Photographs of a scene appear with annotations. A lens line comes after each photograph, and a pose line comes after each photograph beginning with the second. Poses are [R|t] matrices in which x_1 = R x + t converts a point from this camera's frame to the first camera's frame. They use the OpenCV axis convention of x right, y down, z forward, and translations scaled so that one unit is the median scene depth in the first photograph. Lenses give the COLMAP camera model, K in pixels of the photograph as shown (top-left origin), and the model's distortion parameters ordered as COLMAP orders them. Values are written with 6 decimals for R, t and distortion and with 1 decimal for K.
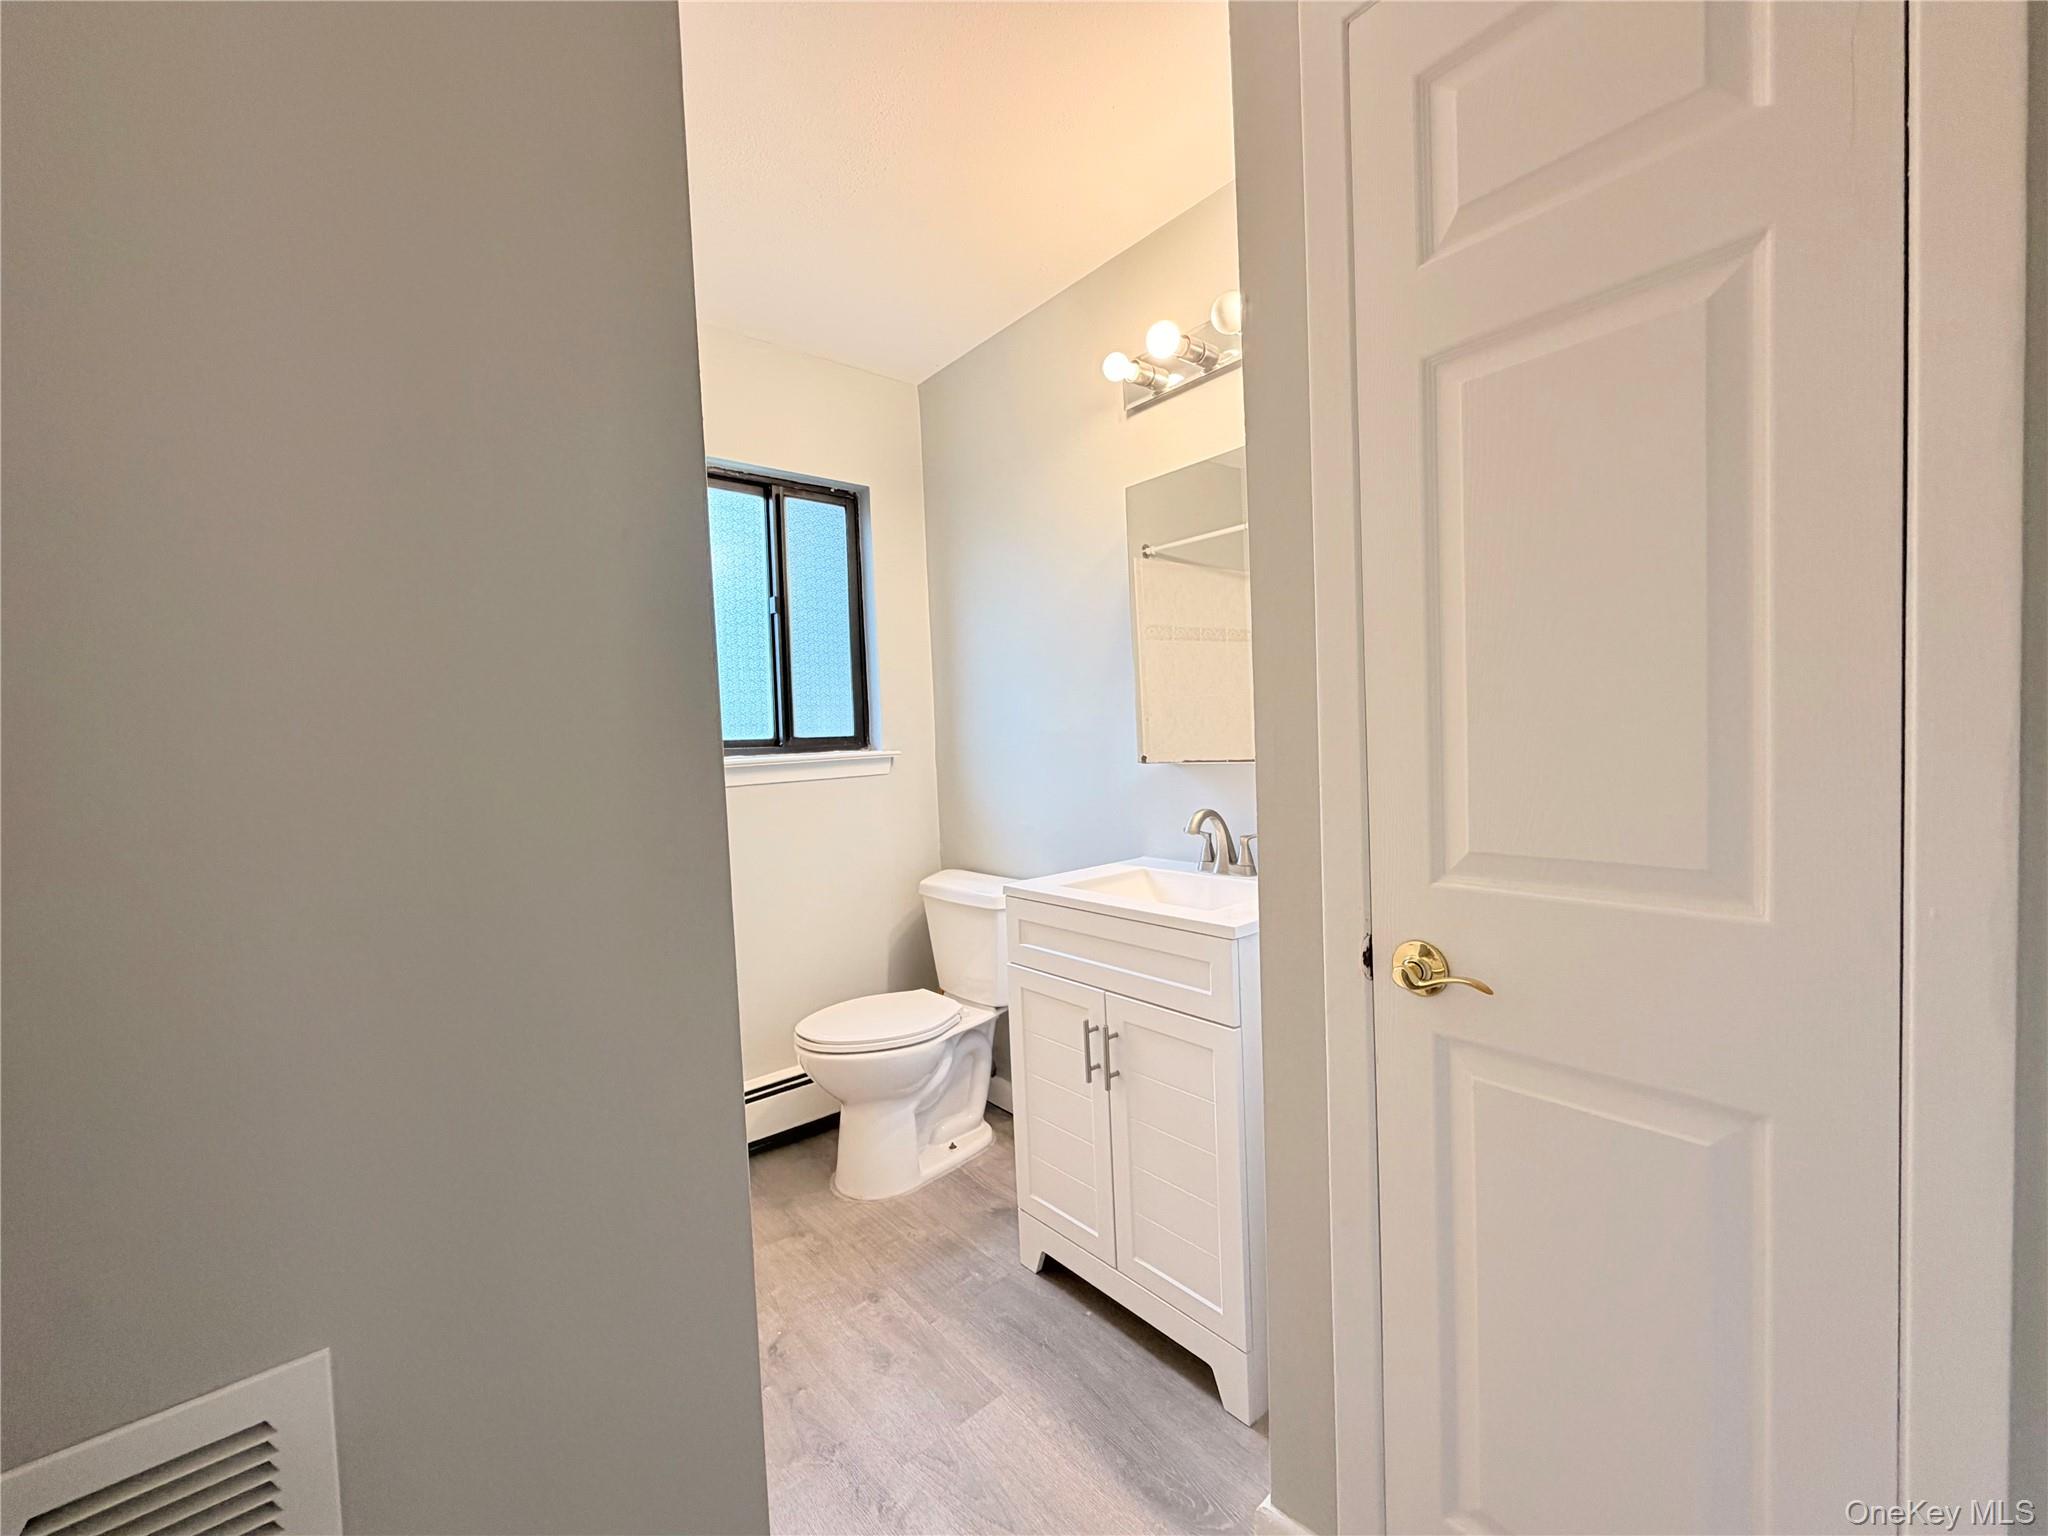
lens RADIAL K [[816.1, 0, 1018.1], [0, 816.1, 760.0], [0, 0, 1]] dist [-0.002472, -0.000282]
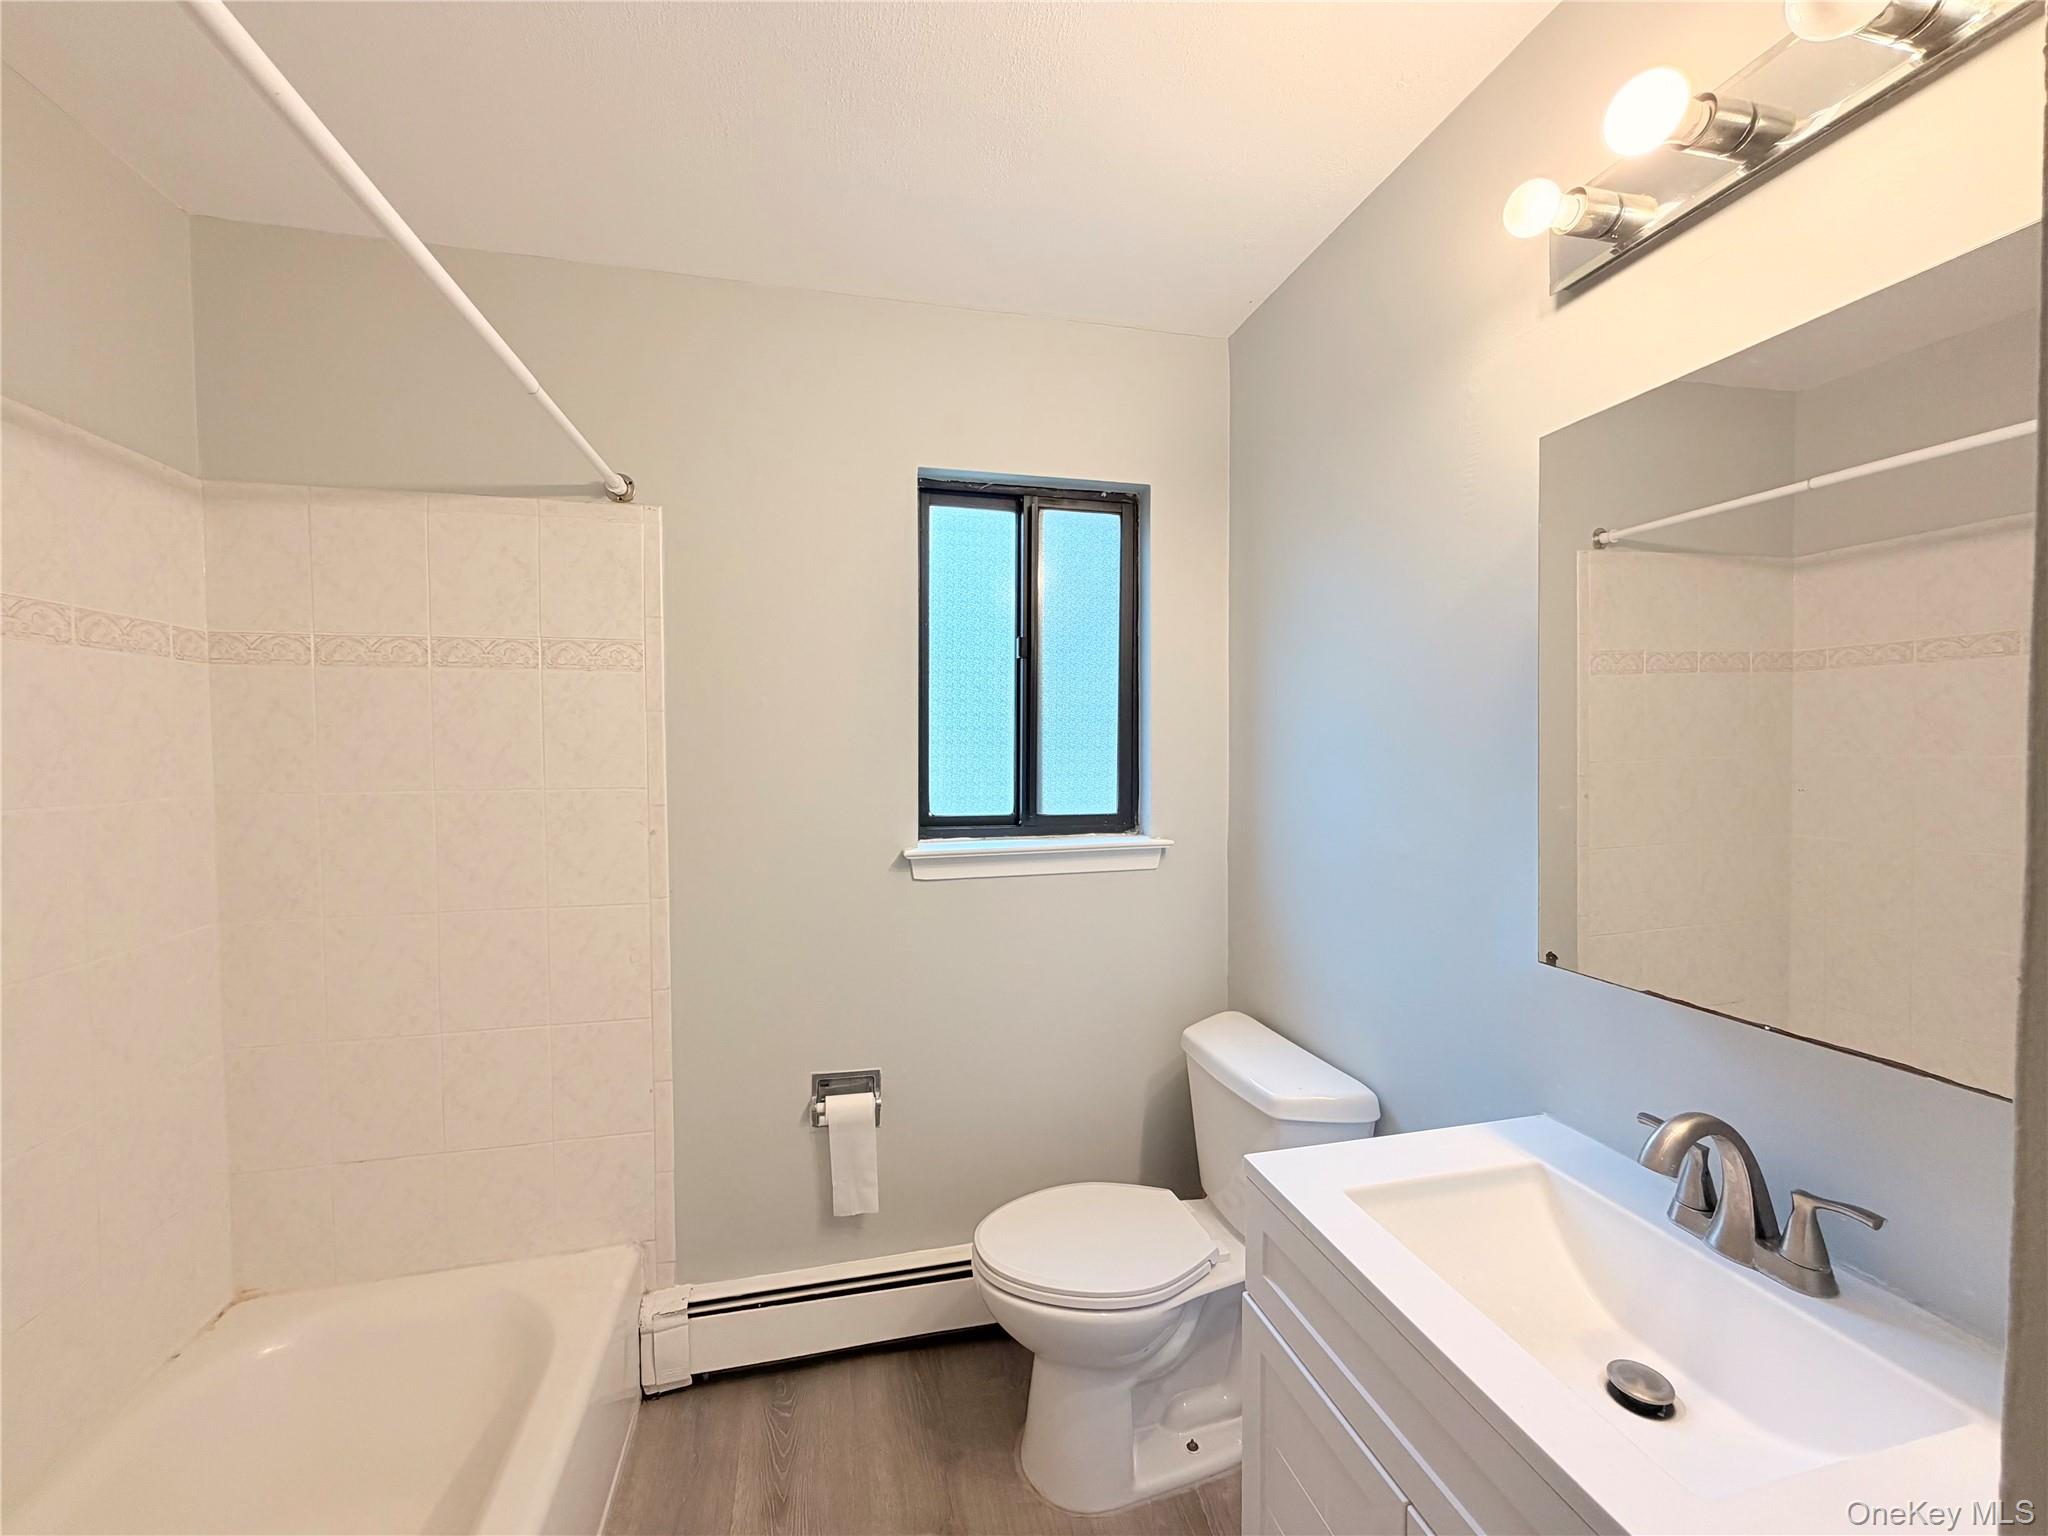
lens RADIAL K [[816.1, 0, 1011.4], [0, 816.1, 767.4], [0, 0, 1]] dist [-0.002472, -0.000282]
pose [[0.889926, 0.049646, -0.453396, 0.060389], [-0.047358, 0.998743, 0.016407, -0.088172], [0.453640, 0.006871, 0.891158, 0.296797]]
